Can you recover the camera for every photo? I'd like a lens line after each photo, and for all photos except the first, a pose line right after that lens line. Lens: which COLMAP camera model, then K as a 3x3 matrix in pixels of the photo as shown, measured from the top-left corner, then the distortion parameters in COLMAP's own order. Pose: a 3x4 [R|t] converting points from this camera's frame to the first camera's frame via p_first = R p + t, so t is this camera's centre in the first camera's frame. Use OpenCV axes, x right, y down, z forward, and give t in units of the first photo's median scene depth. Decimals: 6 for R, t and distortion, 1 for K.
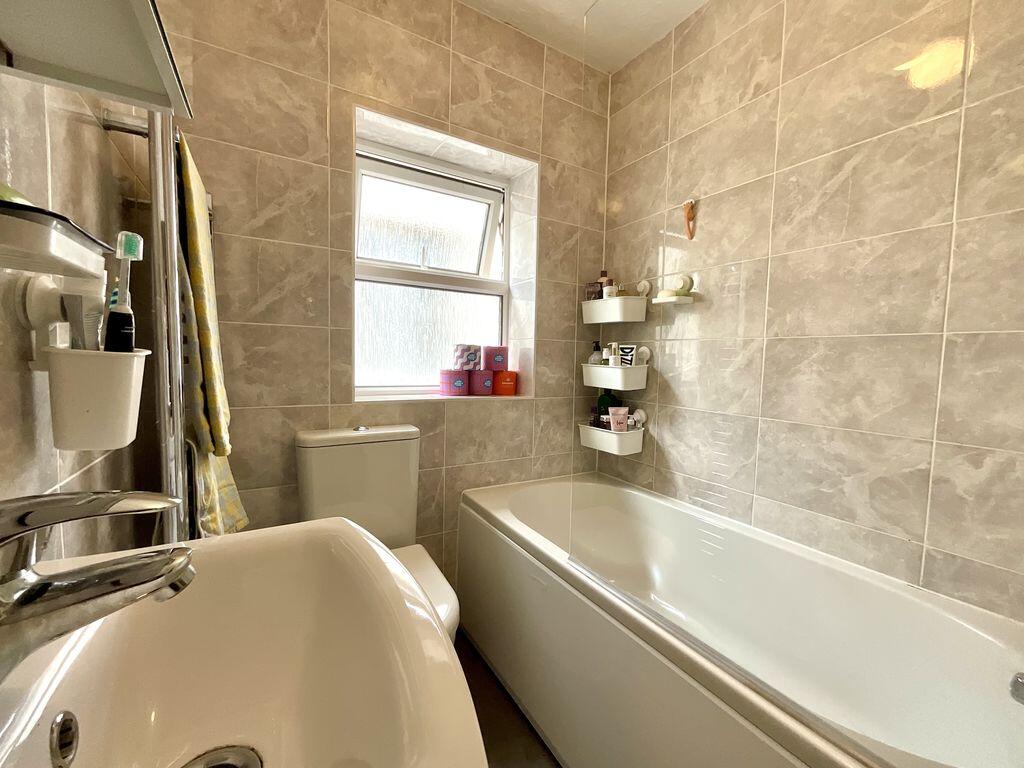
lens RADIAL K [[414.7, 0, 514.6], [0, 414.7, 385.3], [0, 0, 1]] dist [0.008095, -0.003124]
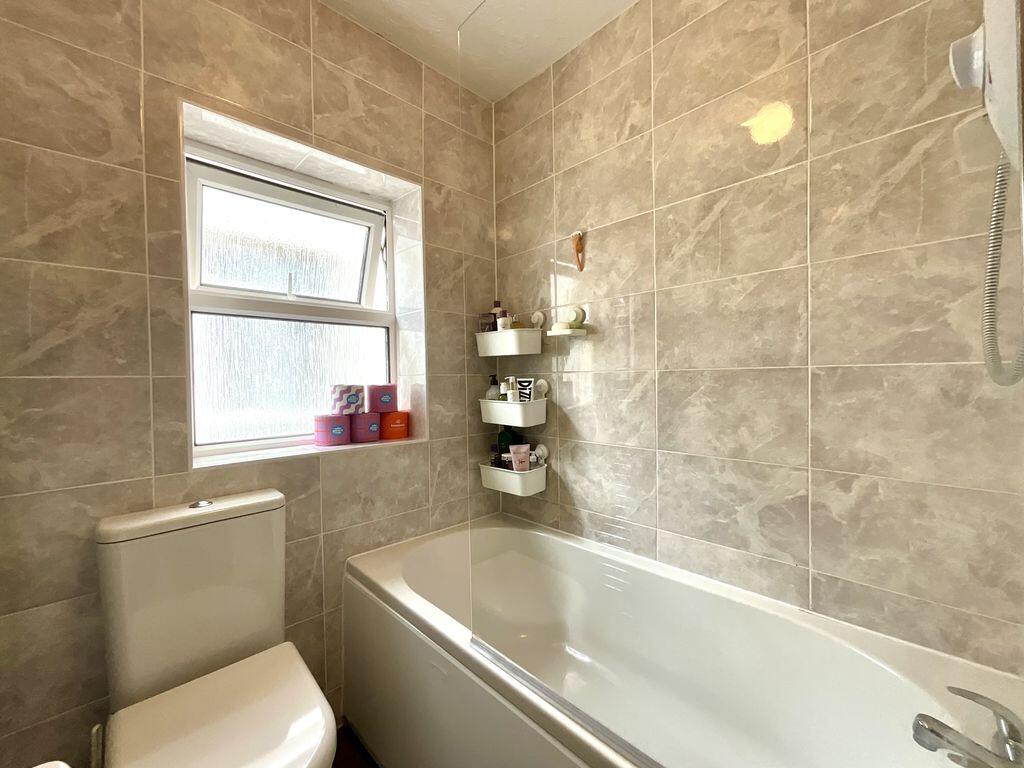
lens RADIAL K [[414.7, 0, 512.1], [0, 414.7, 387.2], [0, 0, 1]] dist [0.008095, -0.003124]
pose [[0.973351, -0.044260, 0.225010, 0.033230], [0.054239, 0.997791, -0.038359, -0.052203], [-0.222815, 0.049541, 0.973601, 0.096972]]
